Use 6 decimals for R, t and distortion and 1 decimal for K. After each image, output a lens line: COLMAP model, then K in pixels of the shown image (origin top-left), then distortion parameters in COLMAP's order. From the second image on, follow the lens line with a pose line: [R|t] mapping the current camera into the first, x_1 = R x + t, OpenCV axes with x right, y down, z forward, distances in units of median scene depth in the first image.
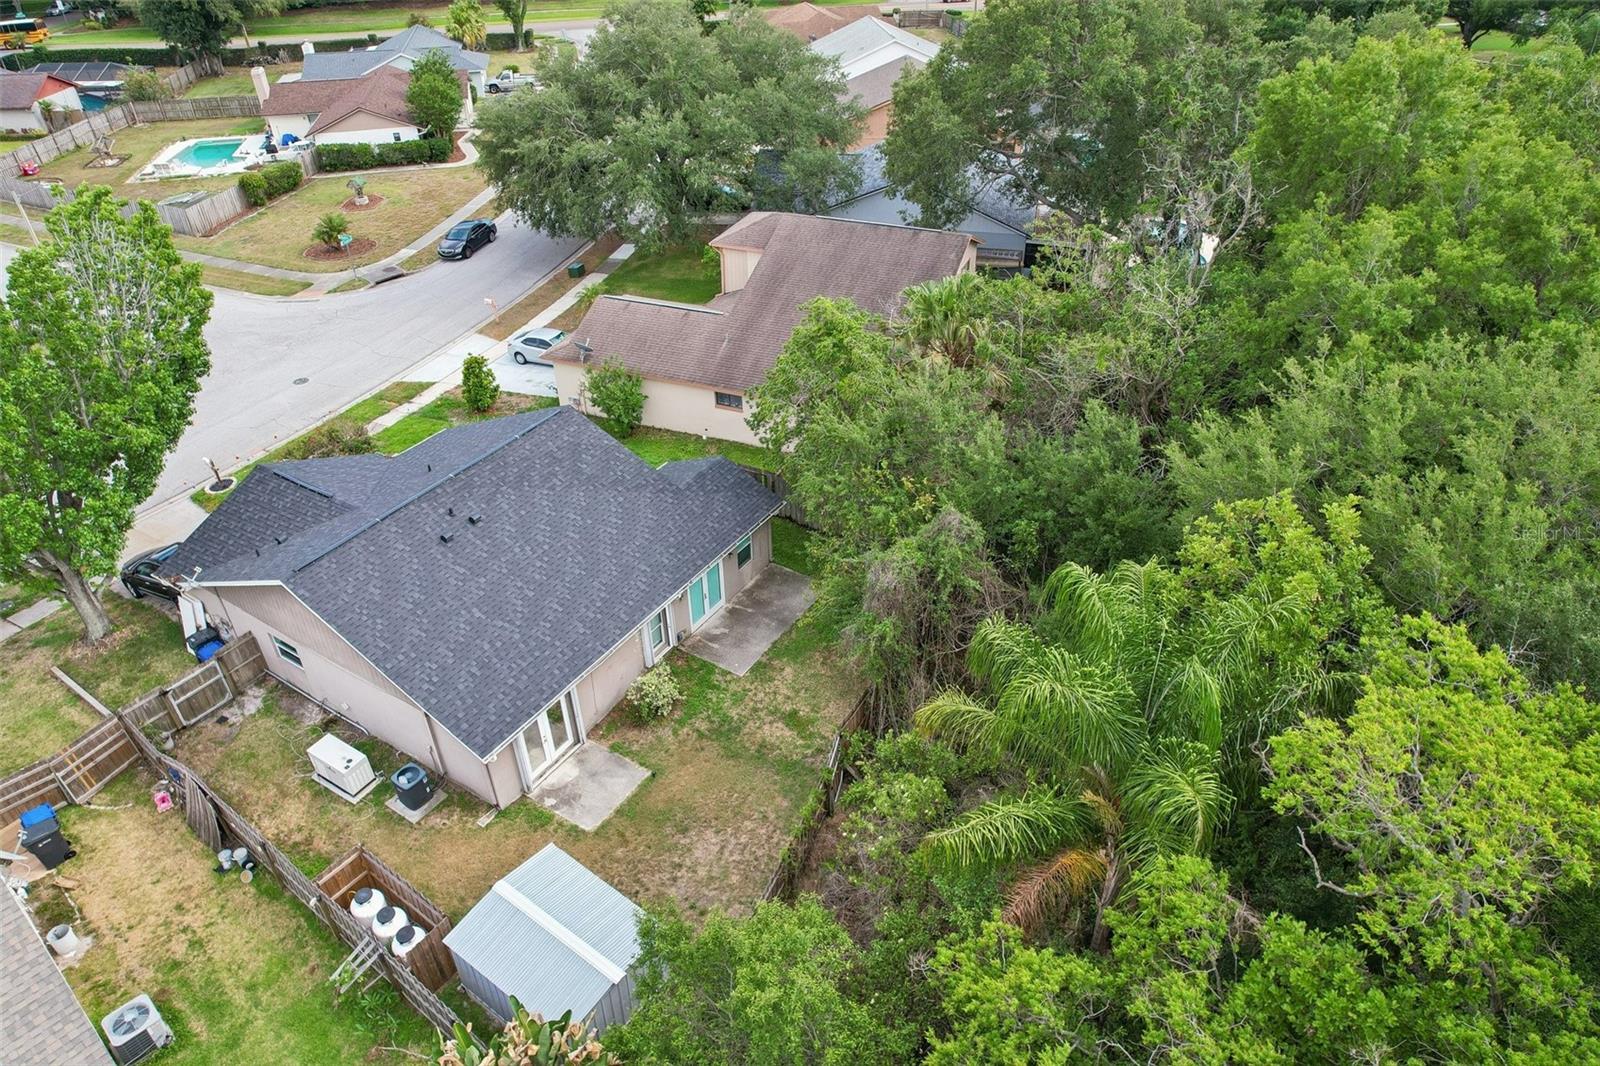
lens RADIAL K [[1029.9, 0, 800.0], [0, 1029.9, 533.0], [0, 0, 1]] dist [-0.084729, 0.078077]
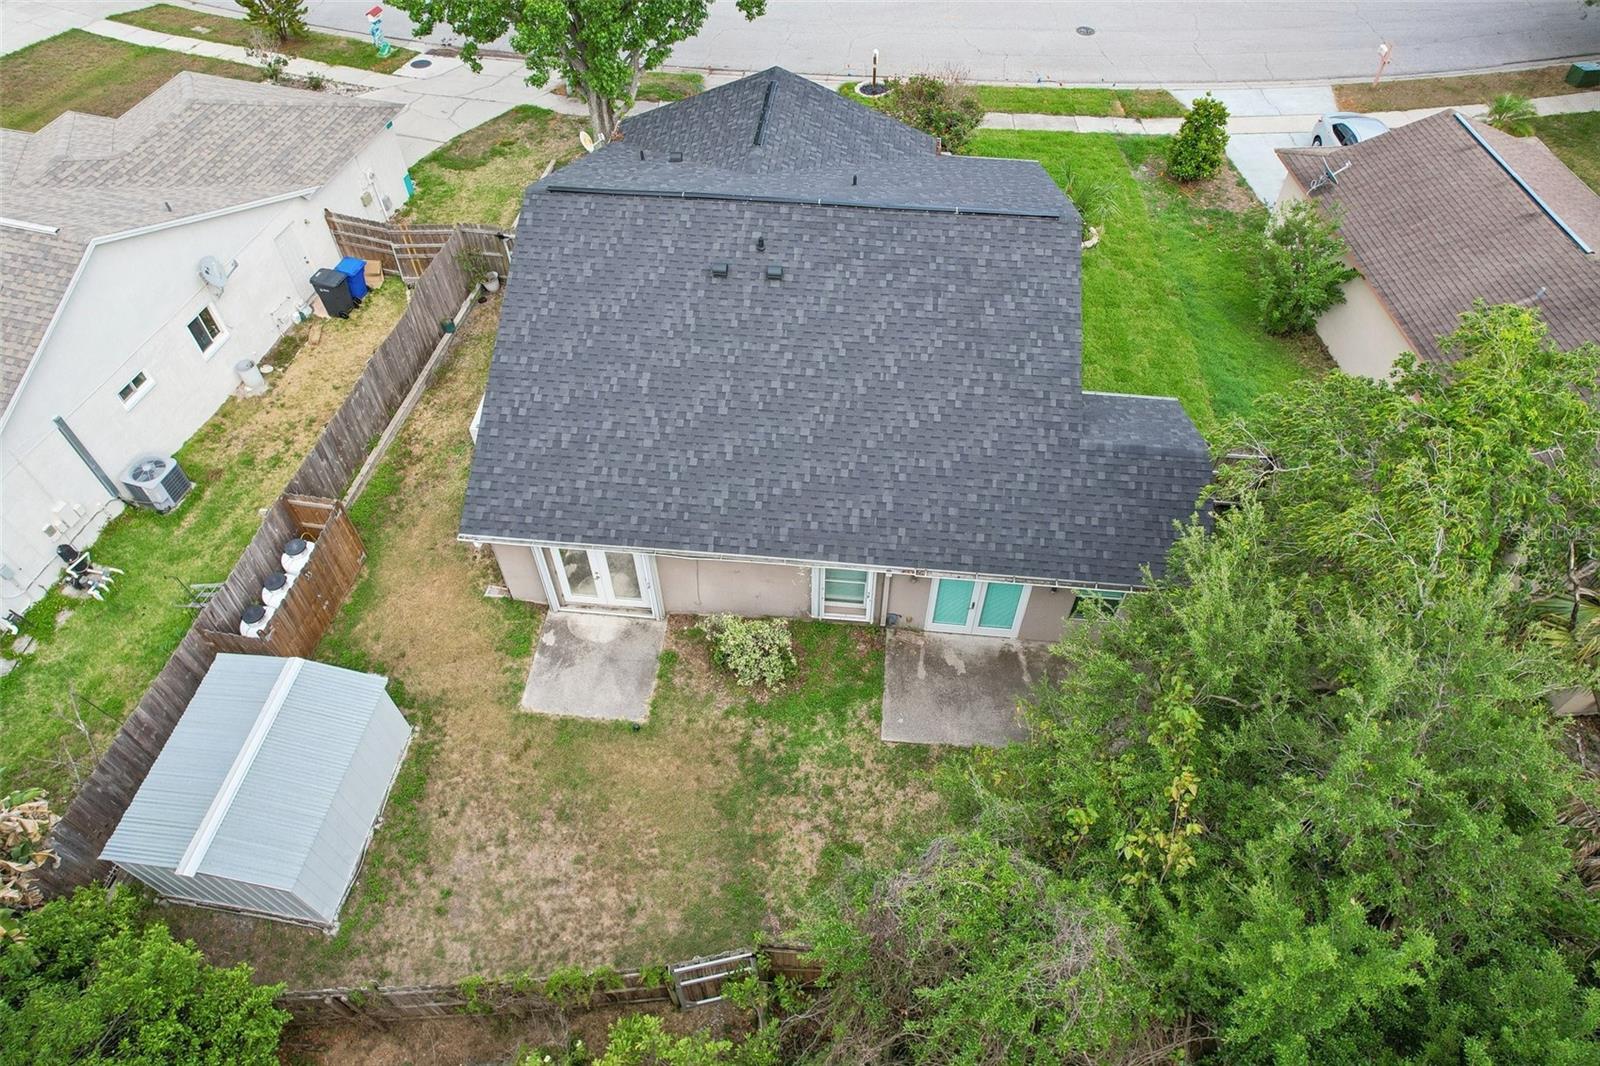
lens RADIAL K [[1029.9, 0, 800.0], [0, 1029.9, 533.0], [0, 0, 1]] dist [-0.084729, 0.078077]
pose [[0.452920, 0.701050, -0.550810, 0.185707], [-0.520587, 0.709506, 0.474964, -0.230070], [0.723777, 0.071624, 0.686307, 0.591794]]
